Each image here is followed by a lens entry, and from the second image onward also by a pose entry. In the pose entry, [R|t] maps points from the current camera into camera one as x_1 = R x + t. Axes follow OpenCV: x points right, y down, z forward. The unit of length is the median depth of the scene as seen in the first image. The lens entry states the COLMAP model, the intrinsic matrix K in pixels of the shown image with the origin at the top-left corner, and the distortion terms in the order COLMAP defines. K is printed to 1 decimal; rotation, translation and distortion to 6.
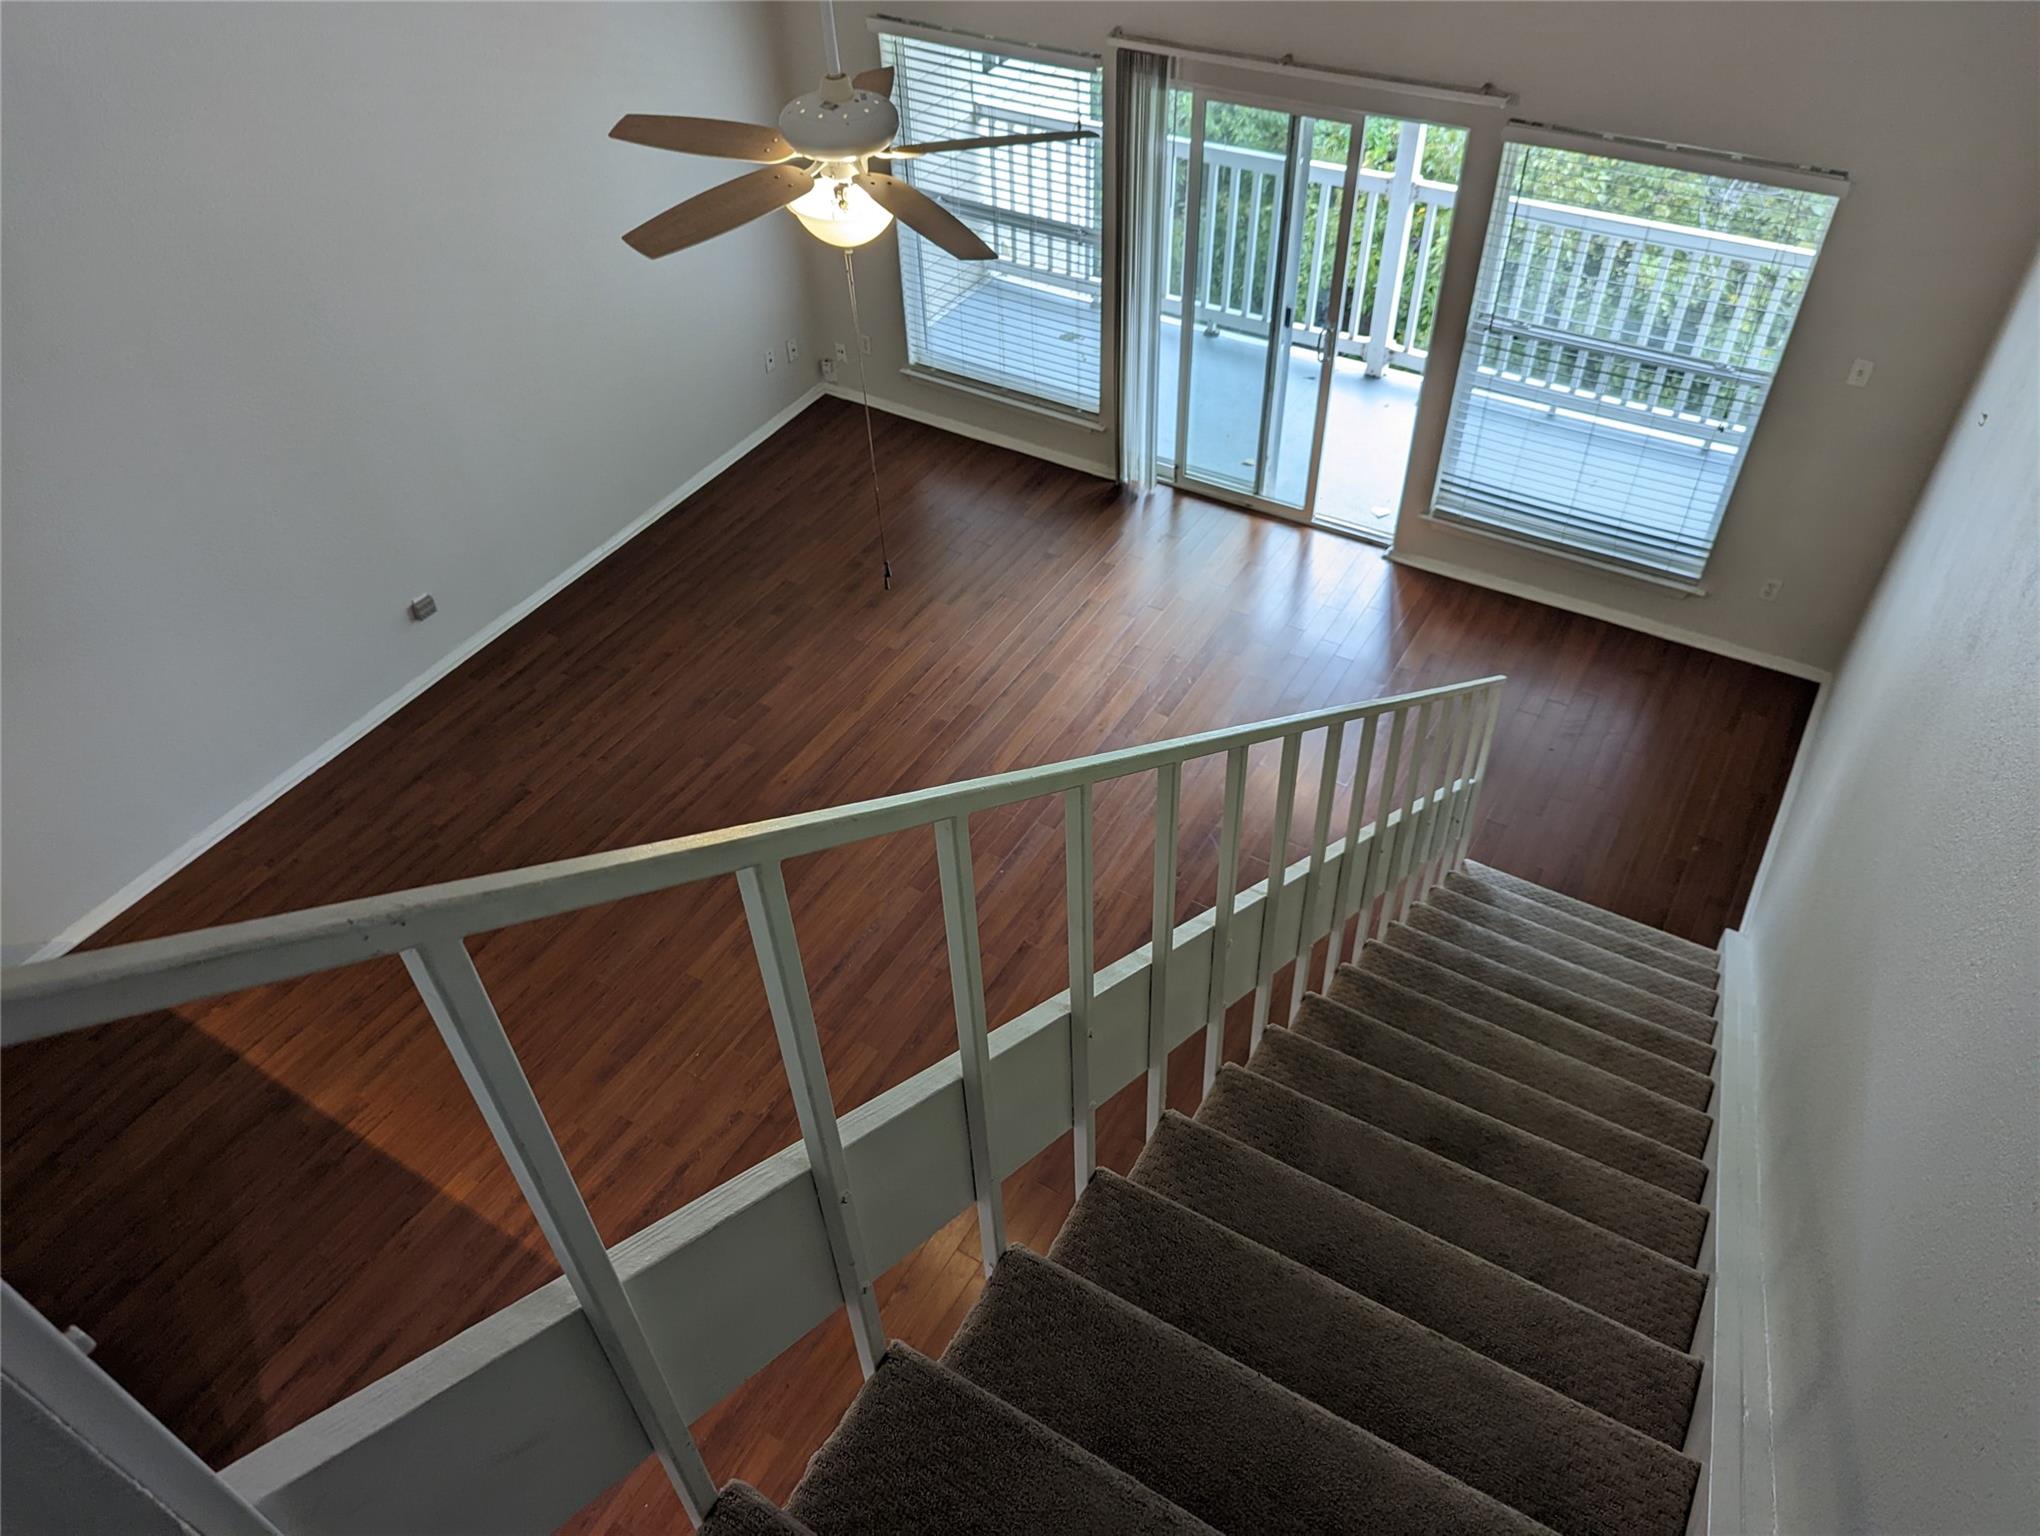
lens RADIAL K [[1438.1, 0, 1024.1], [0, 1438.1, 748.8], [0, 0, 1]] dist [0.047806, -0.033212]
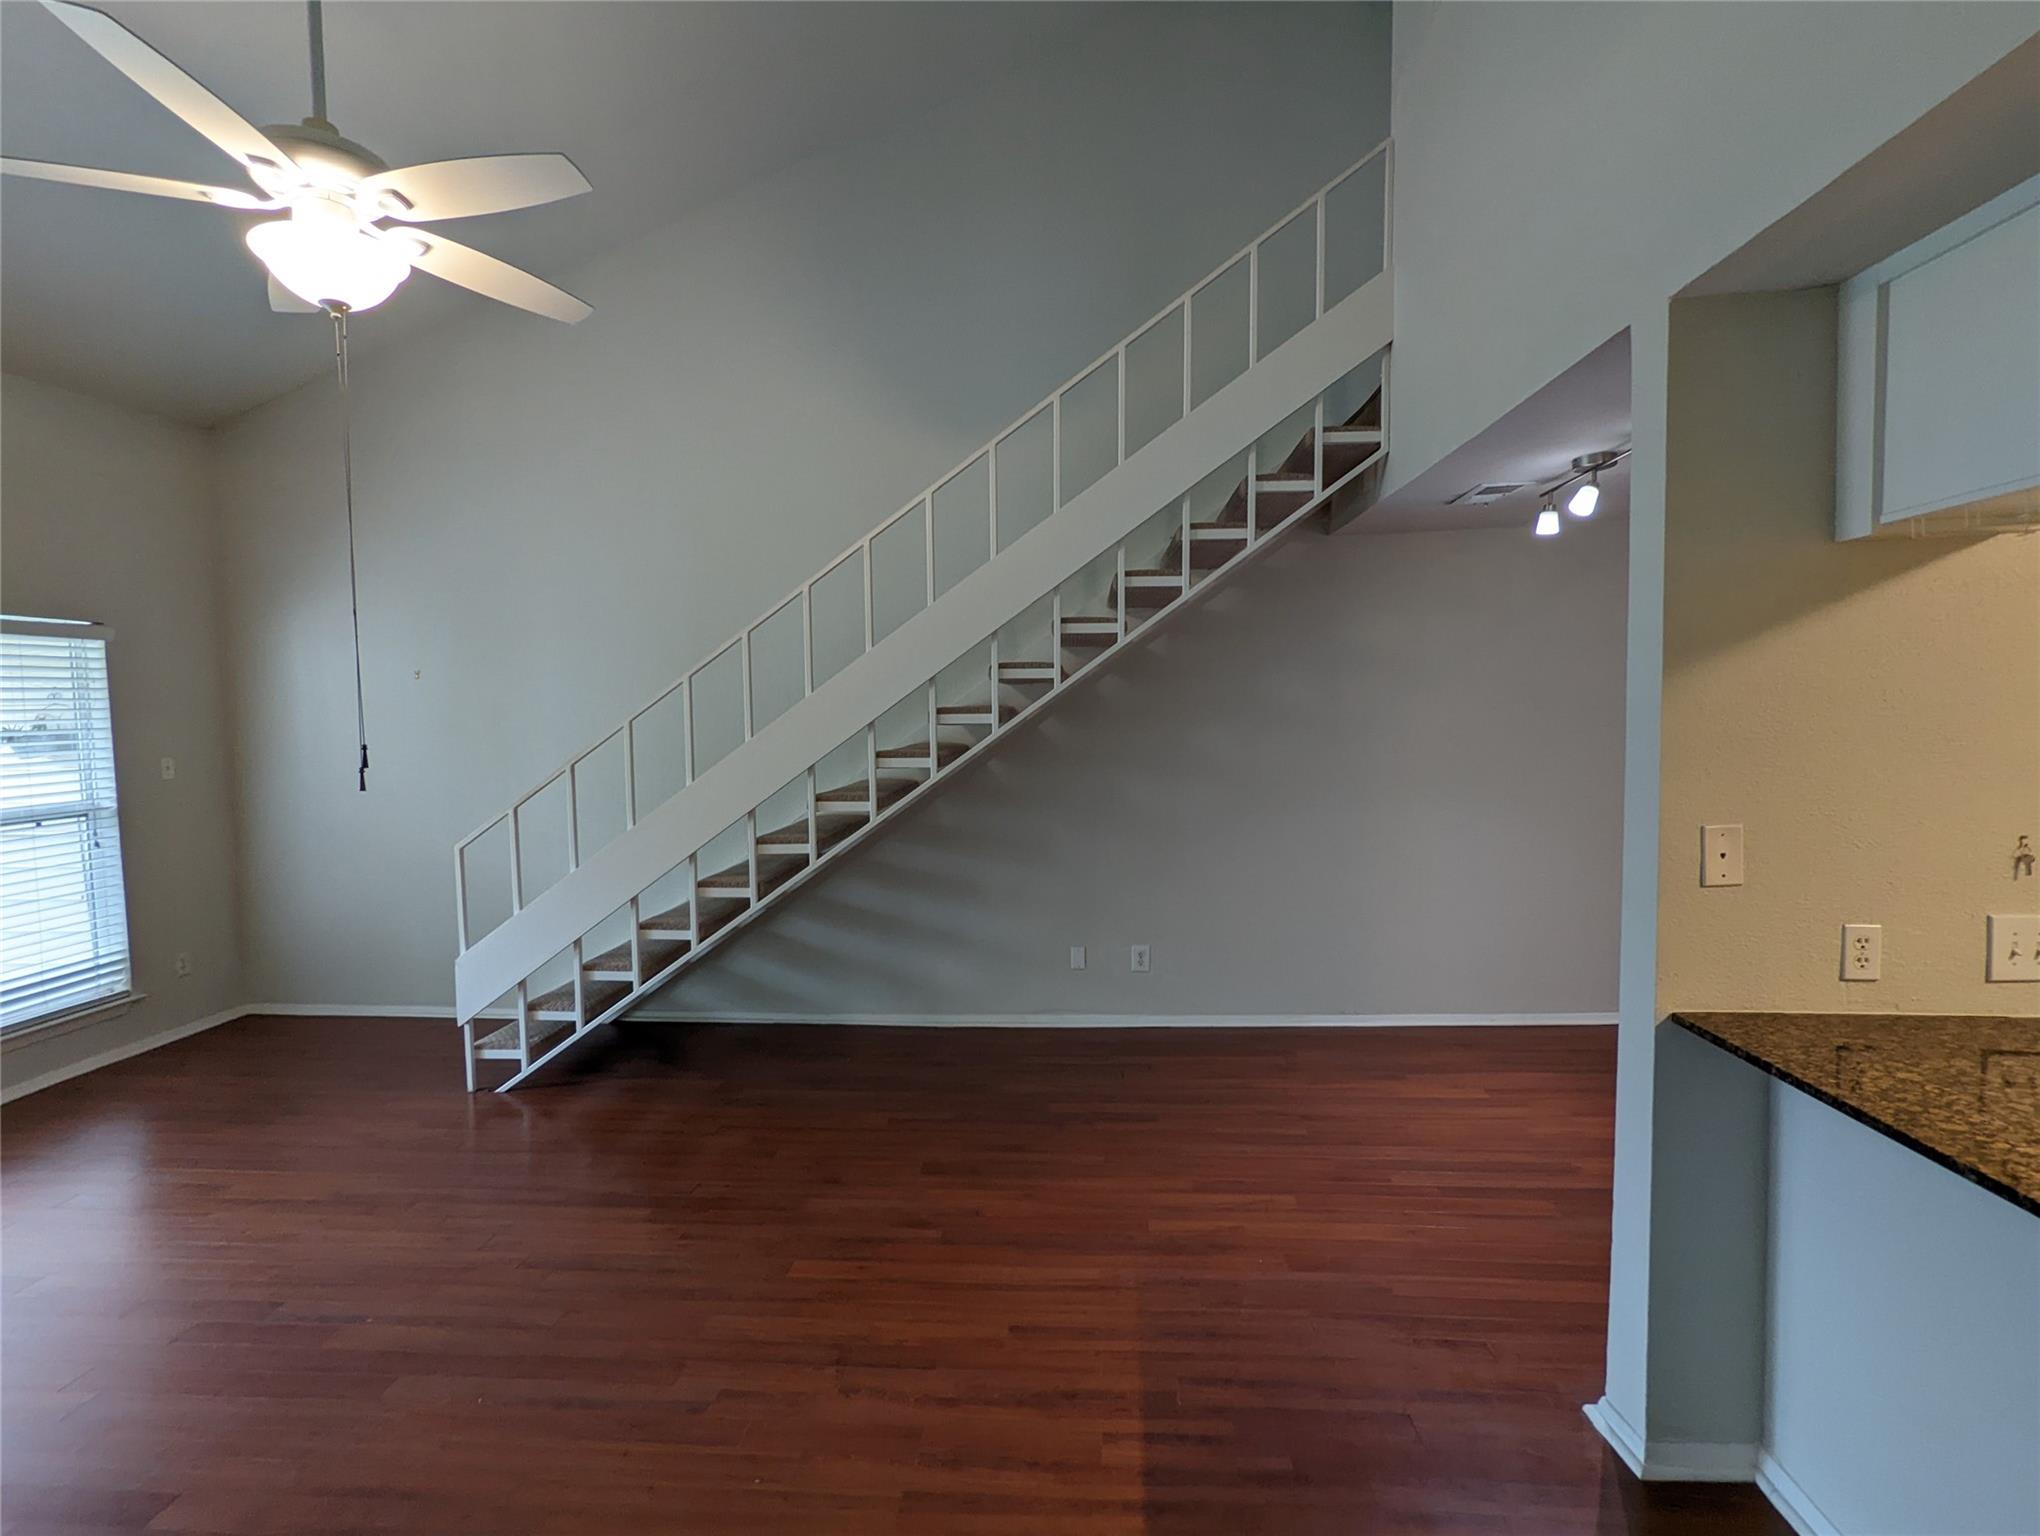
lens RADIAL K [[970.3, 0, 1027.9], [0, 970.3, 766.7], [0, 0, 1]] dist [0.002834, 0.001470]
pose [[-0.449217, -0.022567, 0.893138, -0.494310], [0.628052, 0.703013, 0.333652, -0.052062], [-0.635417, 0.710819, -0.301632, 0.647380]]
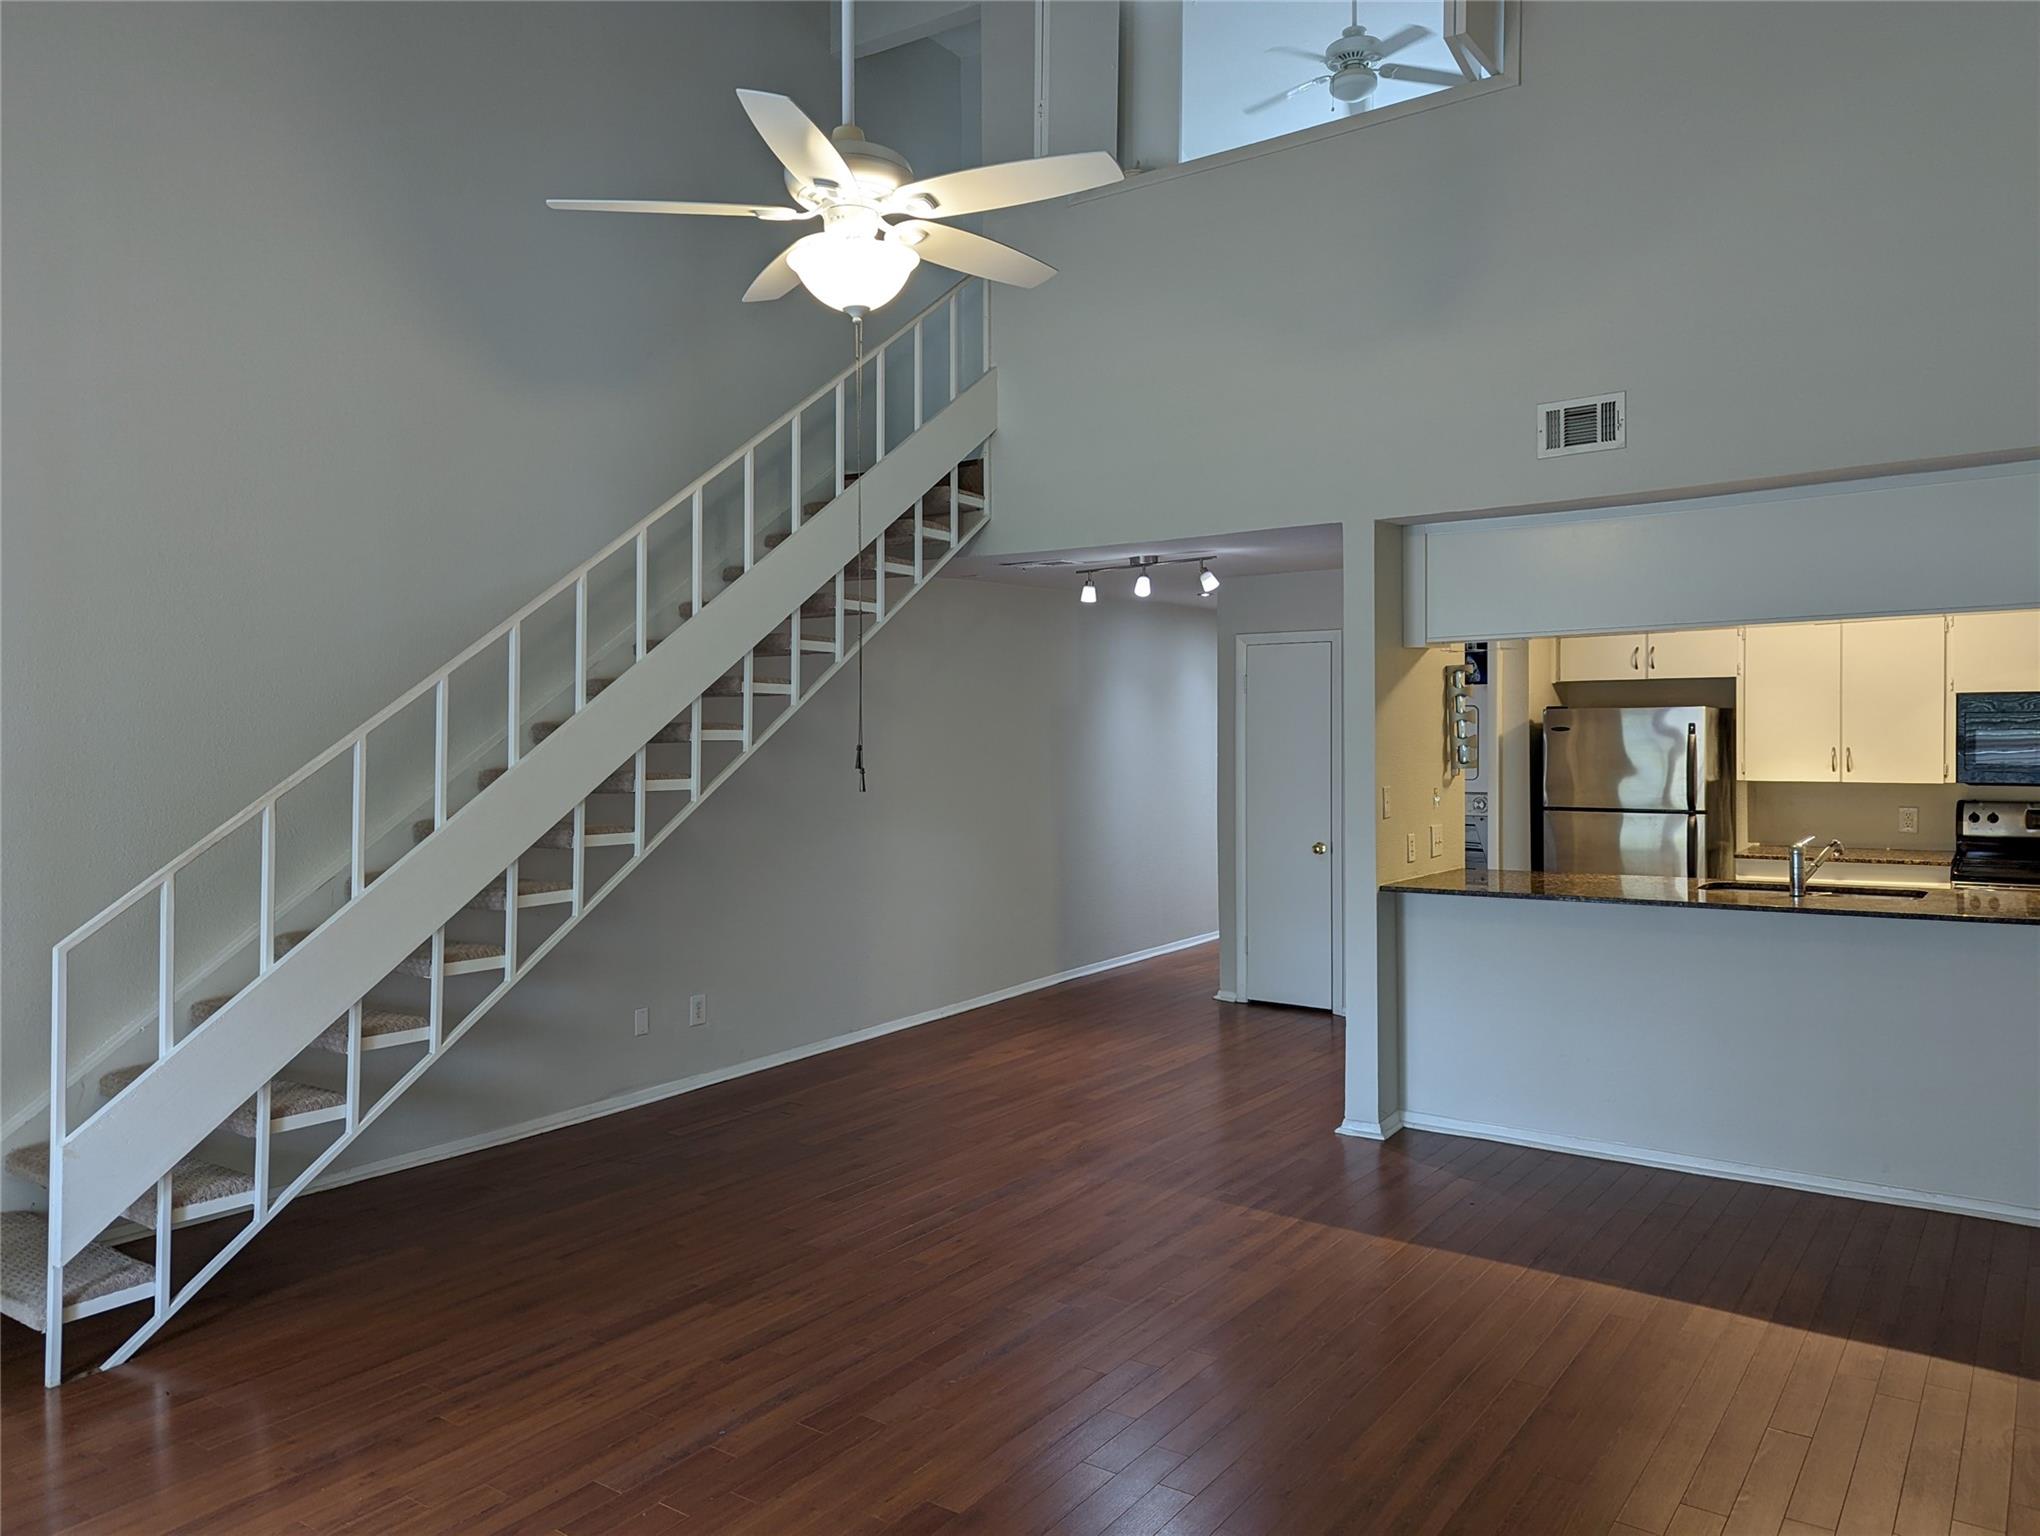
lens RADIAL K [[1438.1, 0, 1024.0], [0, 1438.1, 741.5], [0, 0, 1]] dist [0.047806, -0.033212]
pose [[-0.996818, 0.029144, 0.074192, -0.163517], [0.072062, 0.727323, 0.682501, -0.444825], [-0.034071, 0.685676, -0.727109, 1.065655]]
